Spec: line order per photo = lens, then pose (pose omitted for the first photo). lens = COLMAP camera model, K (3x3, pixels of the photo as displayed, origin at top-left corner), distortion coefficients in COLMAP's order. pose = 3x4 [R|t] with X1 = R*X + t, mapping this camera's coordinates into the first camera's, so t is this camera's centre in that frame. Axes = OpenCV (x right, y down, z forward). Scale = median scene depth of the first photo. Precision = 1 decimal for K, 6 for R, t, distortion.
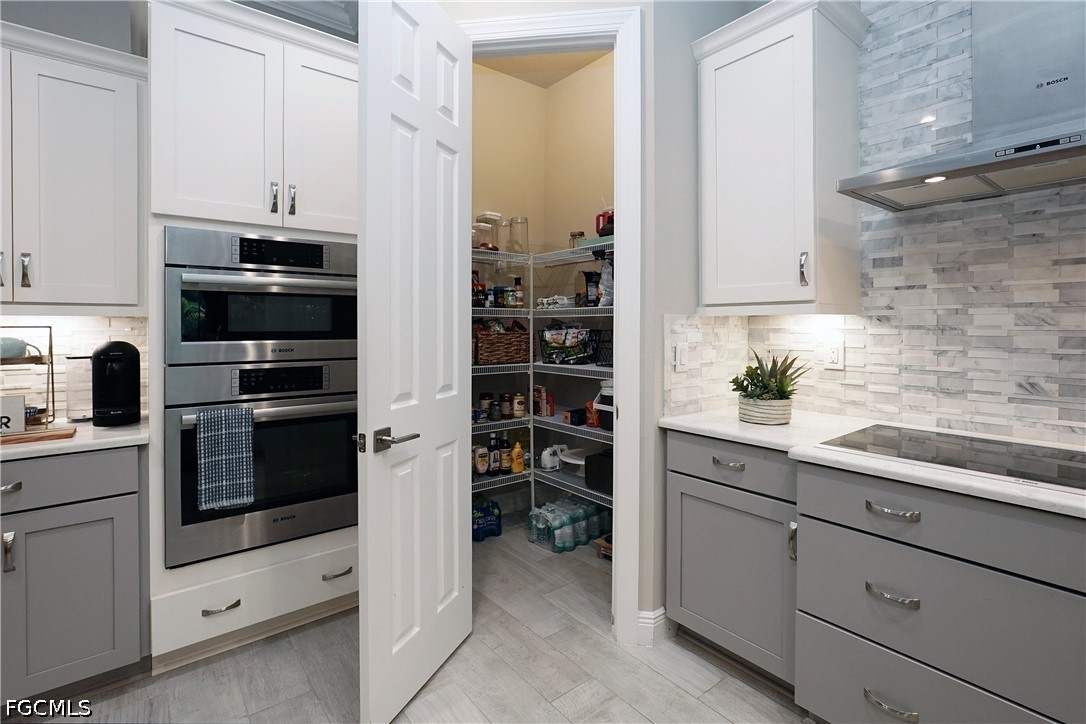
lens RADIAL K [[492.3, 0, 538.1], [0, 492.3, 332.4], [0, 0, 1]] dist [-0.002913, -0.000432]
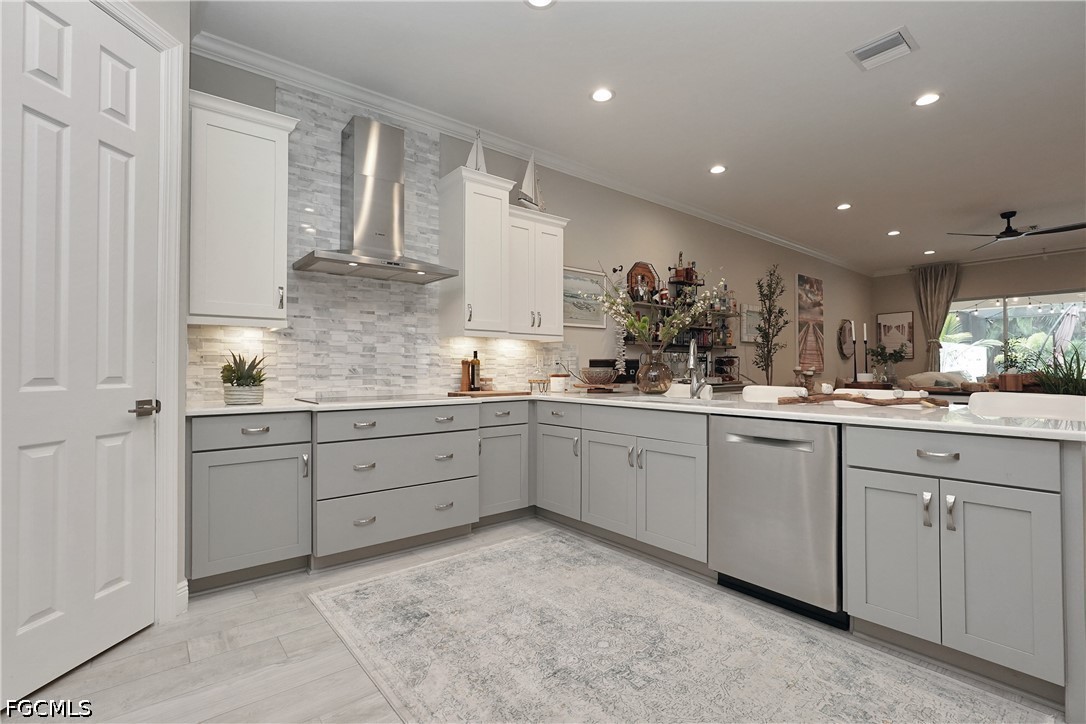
lens RADIAL K [[510.2, 0, 562.0], [0, 510.2, 362.4], [0, 0, 1]] dist [-0.009024, 0.001124]
pose [[-0.032484, 0.011087, 0.999411, -1.030931], [0.016641, 0.999806, -0.010550, 0.100136], [-0.999334, 0.016289, -0.032662, 0.170433]]
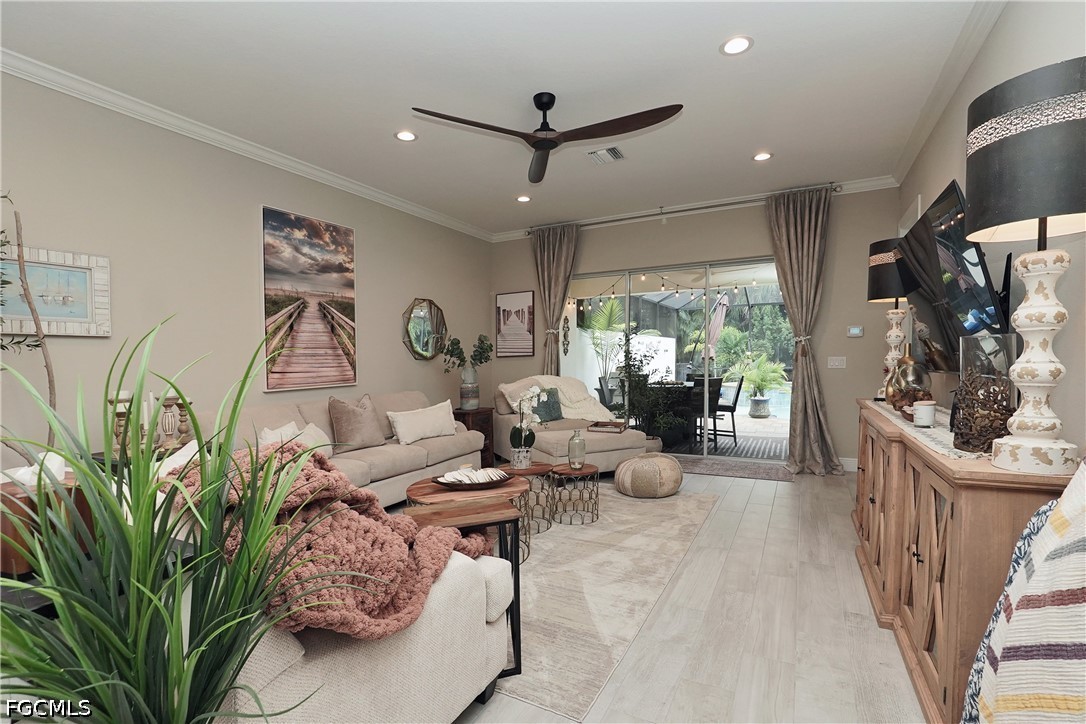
lens RADIAL K [[517.7, 0, 541.6], [0, 517.7, 369.4], [0, 0, 1]] dist [-0.002583, -0.000068]
pose [[-0.403697, -0.017486, 0.914726, 0.586042], [0.032008, 0.998935, 0.033221, 0.037553], [-0.914333, 0.042689, -0.402707, -2.245278]]
